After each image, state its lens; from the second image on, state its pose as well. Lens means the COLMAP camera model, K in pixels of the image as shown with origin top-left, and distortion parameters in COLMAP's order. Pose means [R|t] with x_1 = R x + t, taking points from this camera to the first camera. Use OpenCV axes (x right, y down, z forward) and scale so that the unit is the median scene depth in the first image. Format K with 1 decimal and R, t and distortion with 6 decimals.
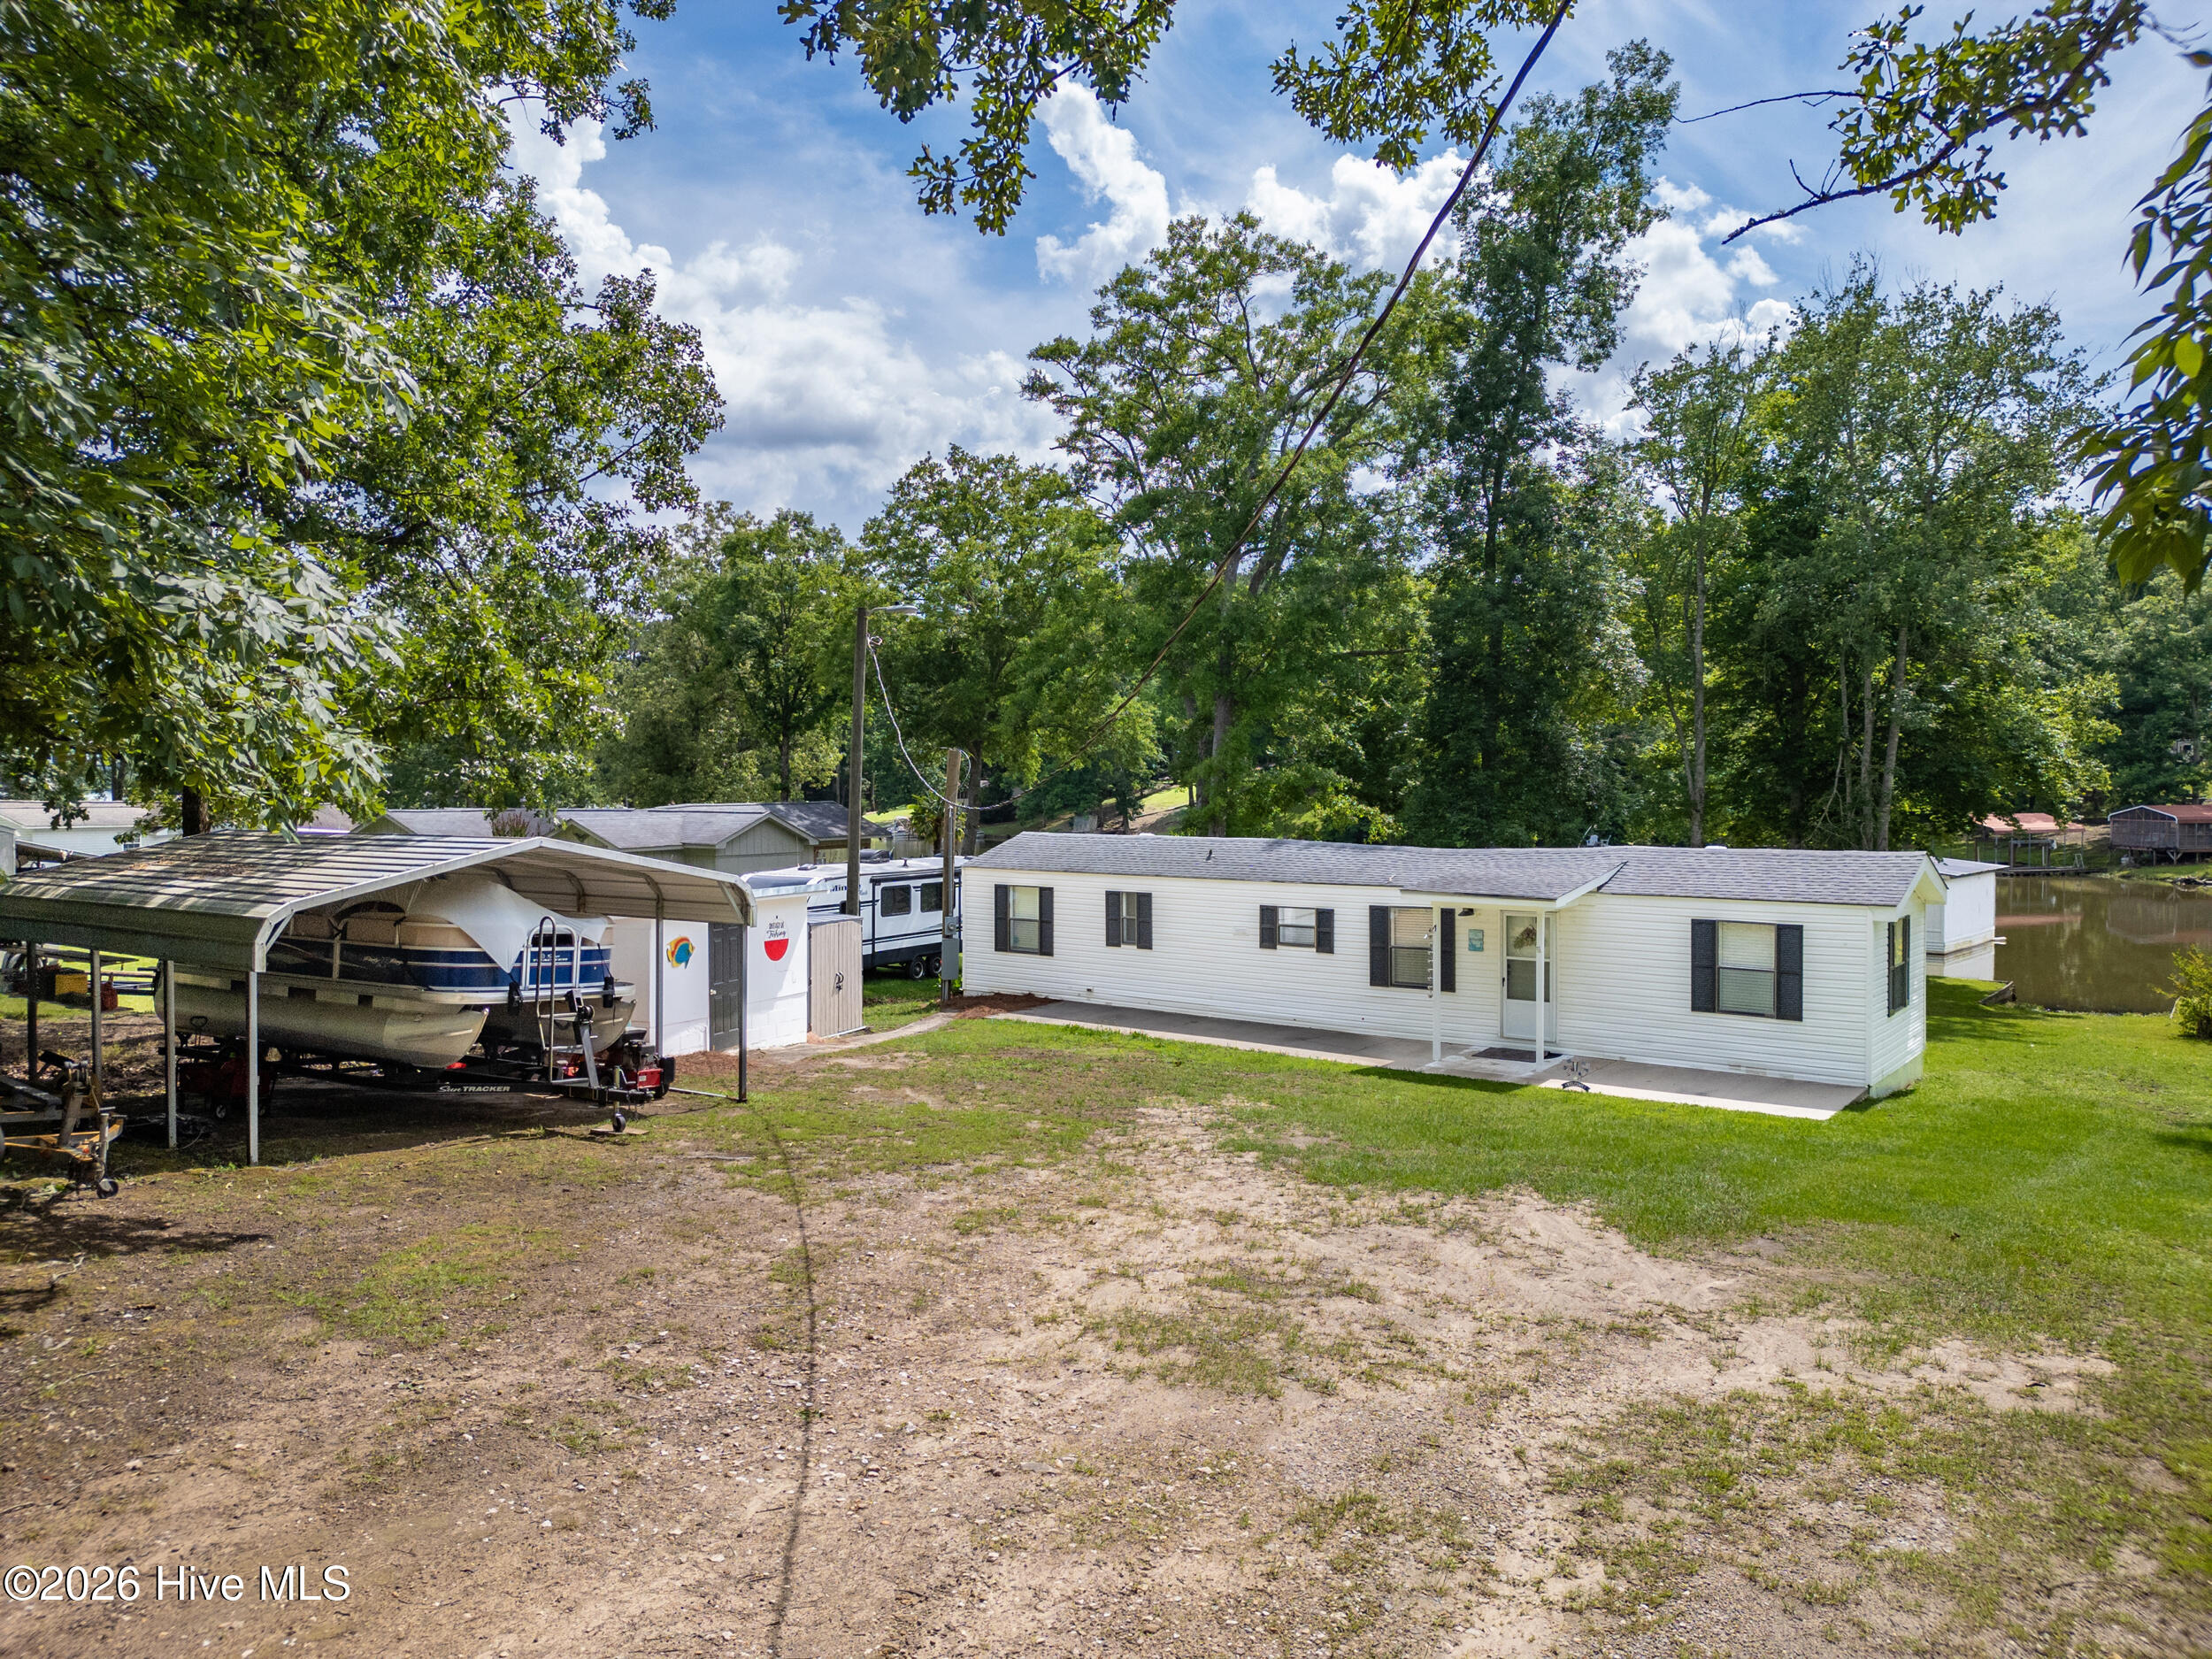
lens RADIAL K [[1535.9, 0, 1106.0], [0, 1535.9, 829.5], [0, 0, 1]] dist [0.068335, -0.073432]
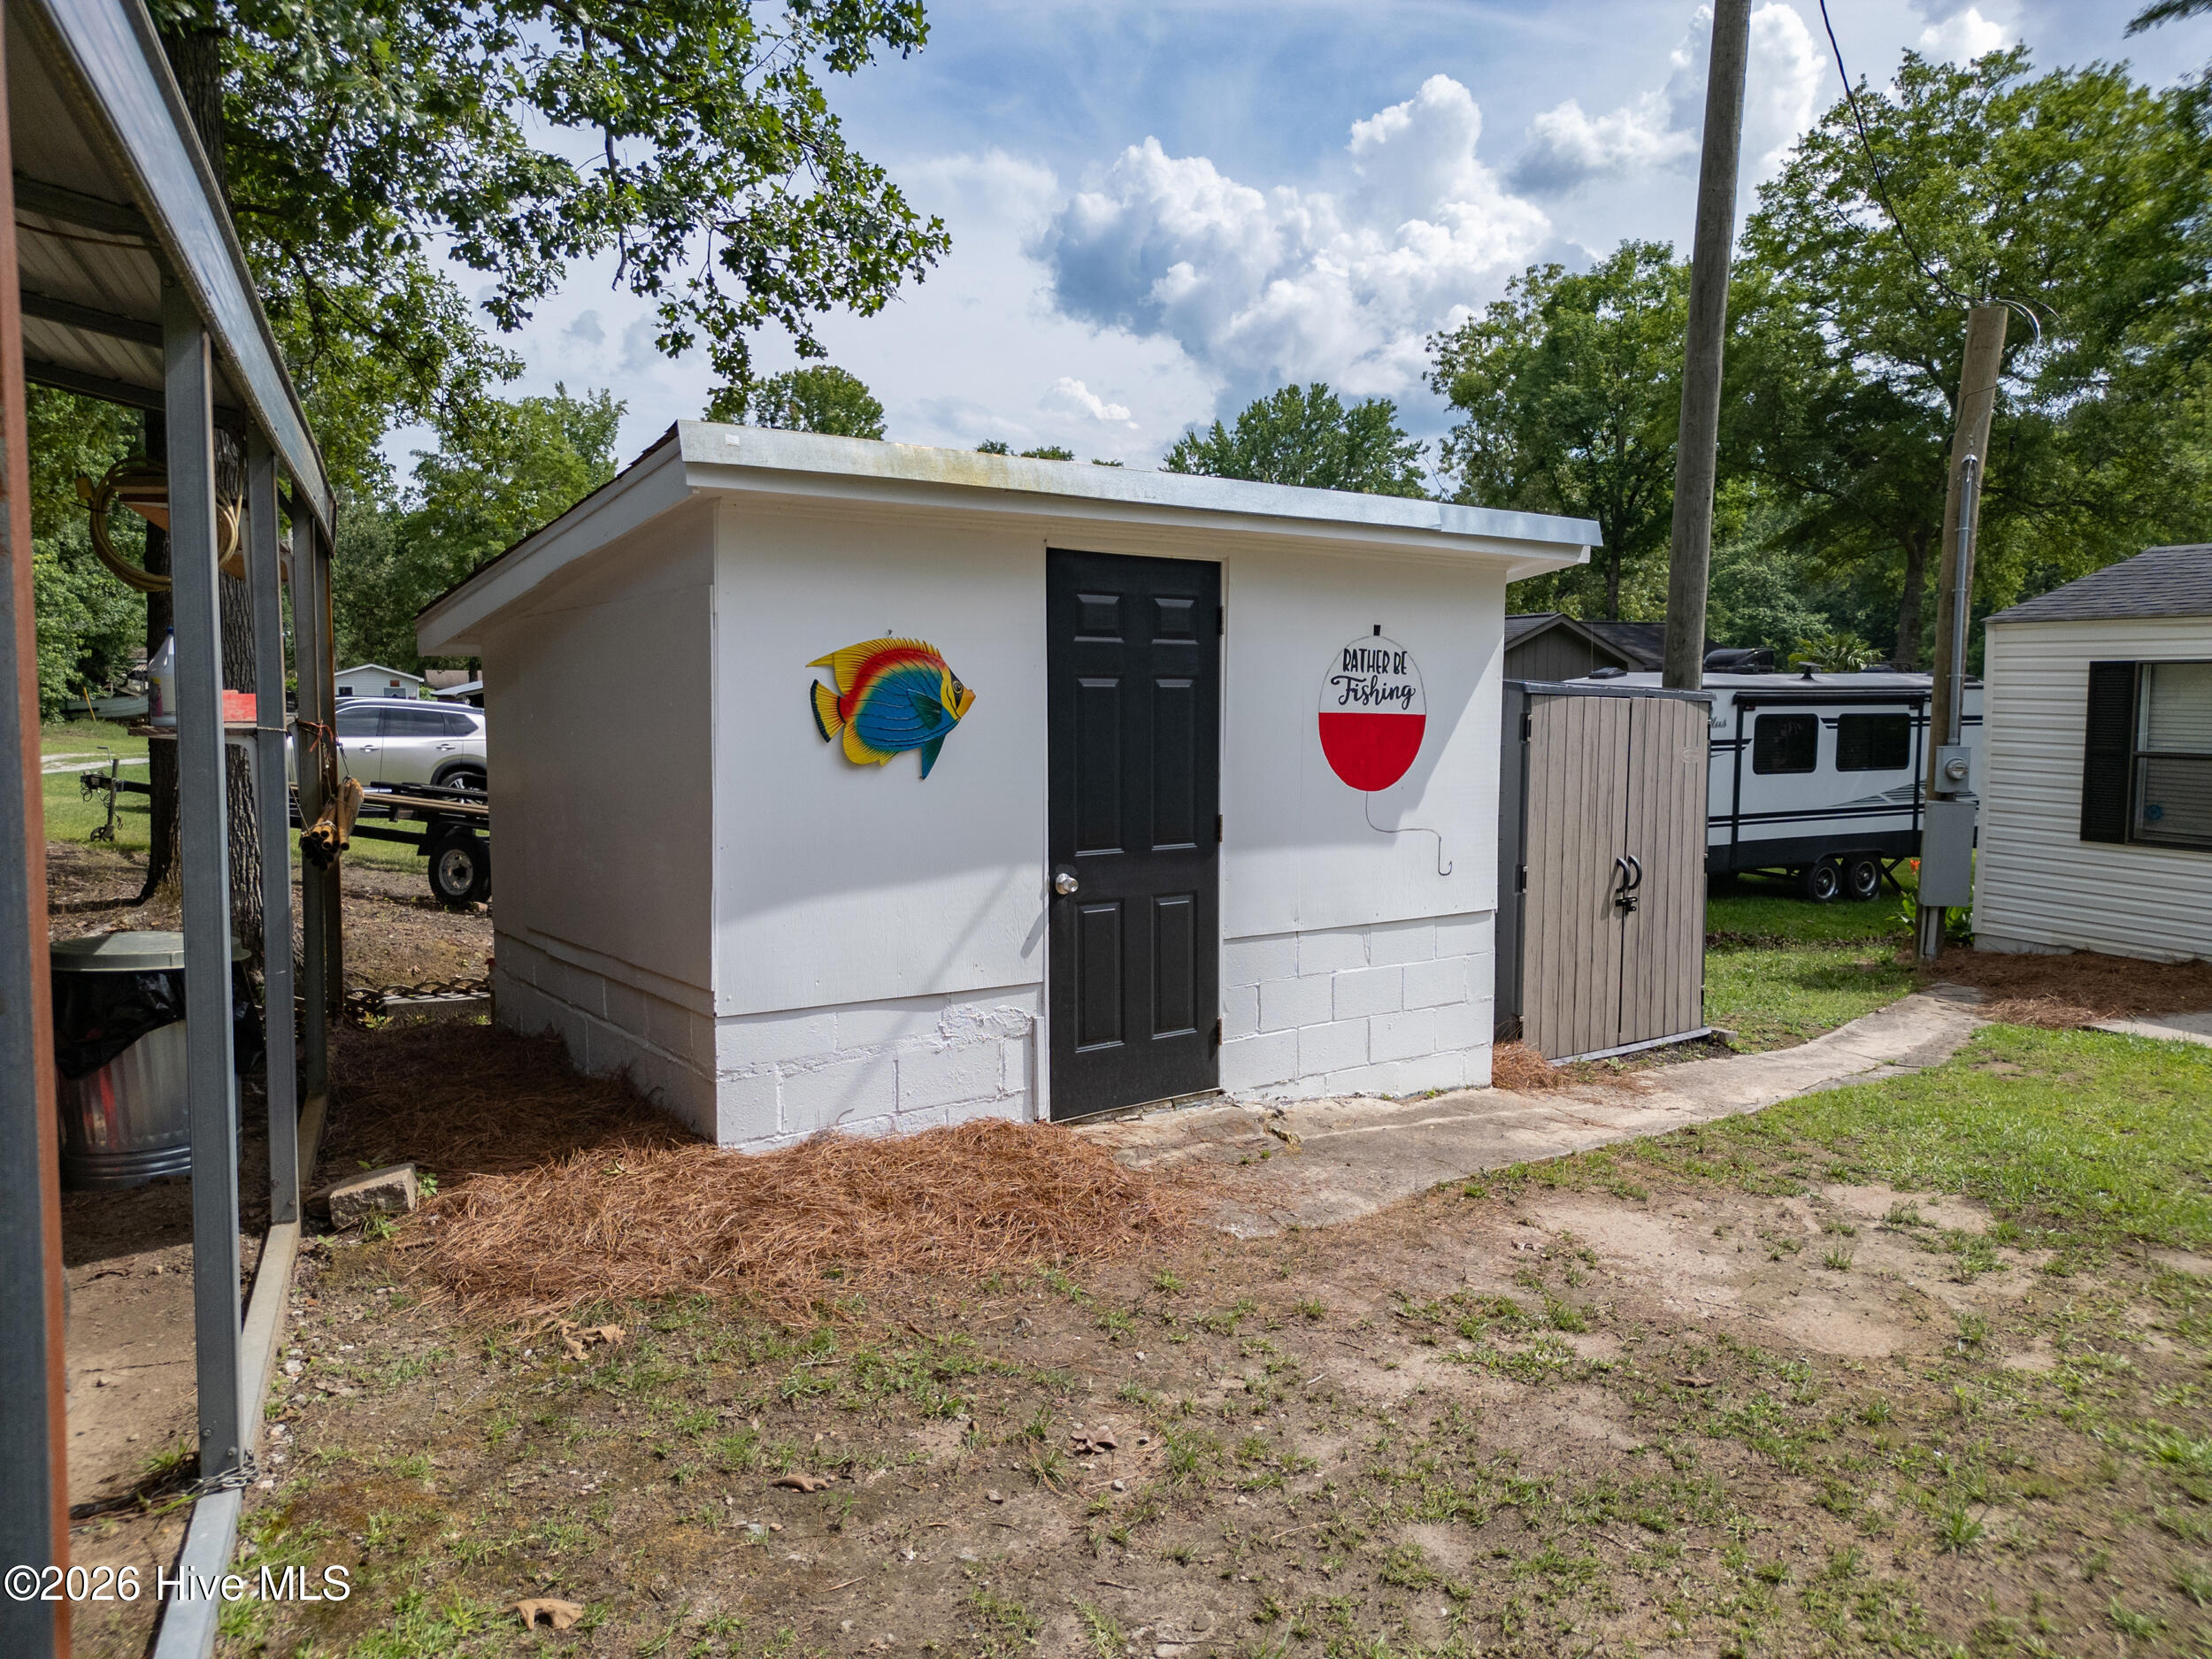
lens RADIAL K [[1530.9, 0, 1111.5], [0, 1530.9, 873.7], [0, 0, 1]] dist [0.063107, -0.067252]
pose [[0.862825, 0.058817, -0.502069, -0.087741], [-0.014200, 0.995636, 0.092235, 0.056883], [0.505303, -0.072453, 0.859895, 0.559047]]
